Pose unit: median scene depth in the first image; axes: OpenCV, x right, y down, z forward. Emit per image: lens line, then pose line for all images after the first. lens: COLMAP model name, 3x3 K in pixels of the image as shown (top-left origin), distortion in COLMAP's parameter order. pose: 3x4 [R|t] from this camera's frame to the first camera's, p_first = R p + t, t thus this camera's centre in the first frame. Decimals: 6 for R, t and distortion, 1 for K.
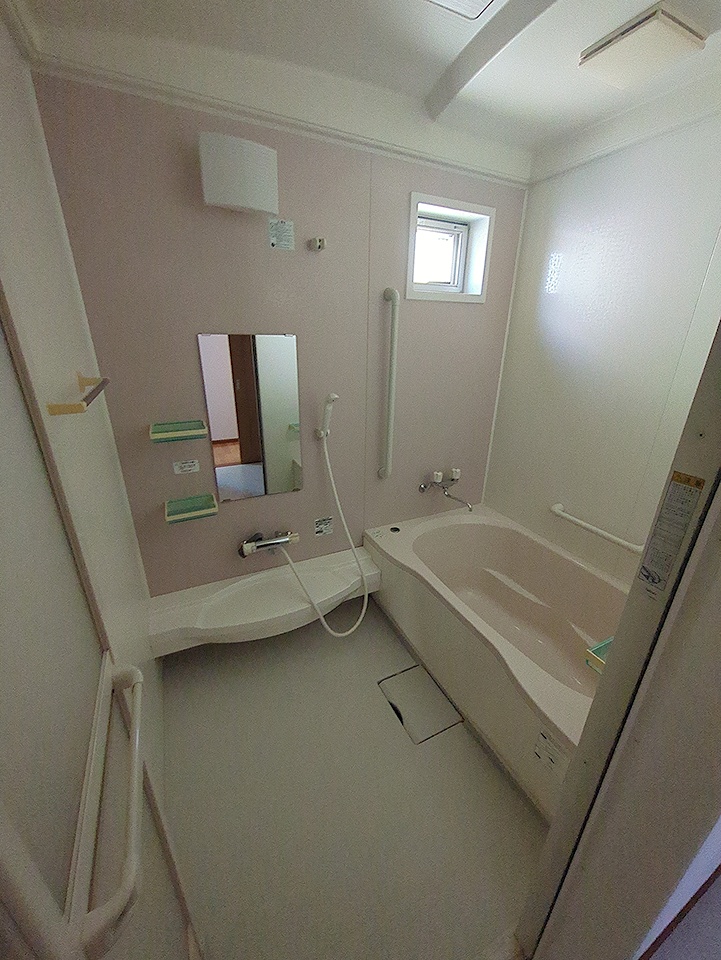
lens RADIAL K [[377.8, 0, 358.3], [0, 377.8, 483.3], [0, 0, 1]] dist [-0.003297, 0.000571]
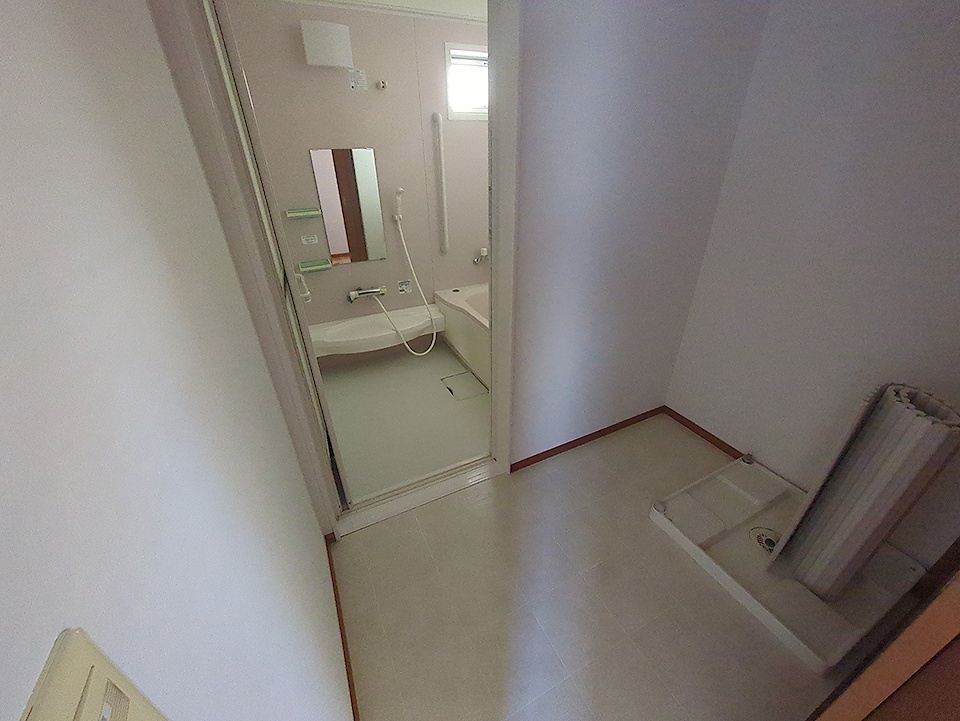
lens RADIAL K [[377.8, 0, 472.2], [0, 377.8, 366.4], [0, 0, 1]] dist [-0.003297, 0.000571]
pose [[0.999332, -0.030387, -0.020279, 0.216801], [0.032703, 0.991510, 0.125854, 0.275465], [0.016283, -0.126433, 0.991841, -0.565323]]
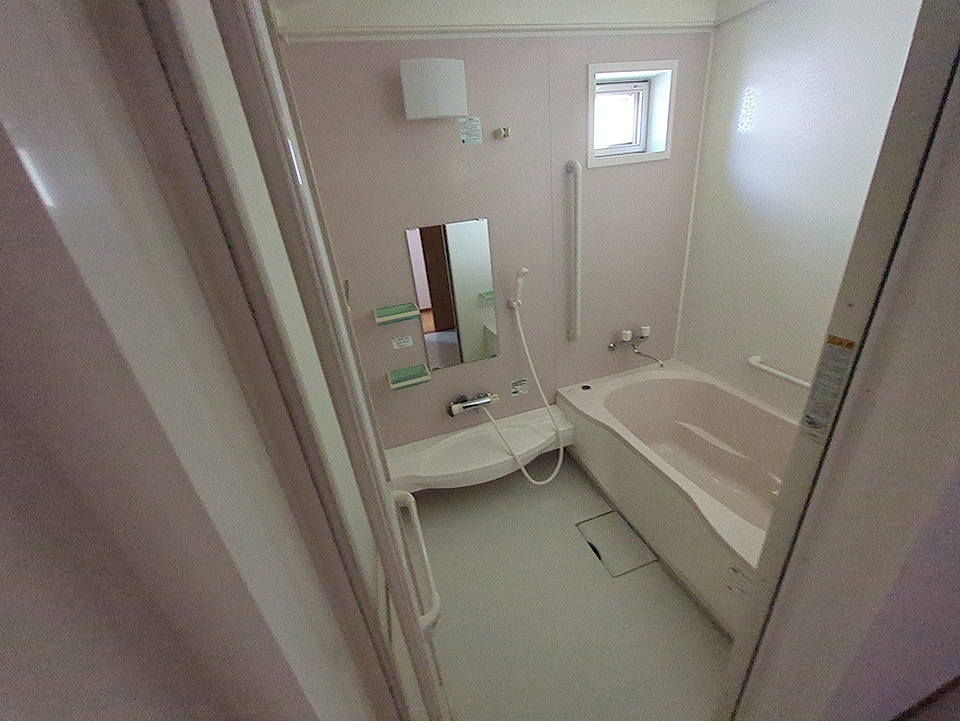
lens RADIAL K [[377.8, 0, 475.2], [0, 377.8, 364.7], [0, 0, 1]] dist [-0.003297, 0.000571]
pose [[0.982049, -0.048172, -0.182369, -0.014852], [0.058905, 0.996807, 0.053900, -0.020940], [0.179190, -0.063675, 0.981752, -0.114662]]
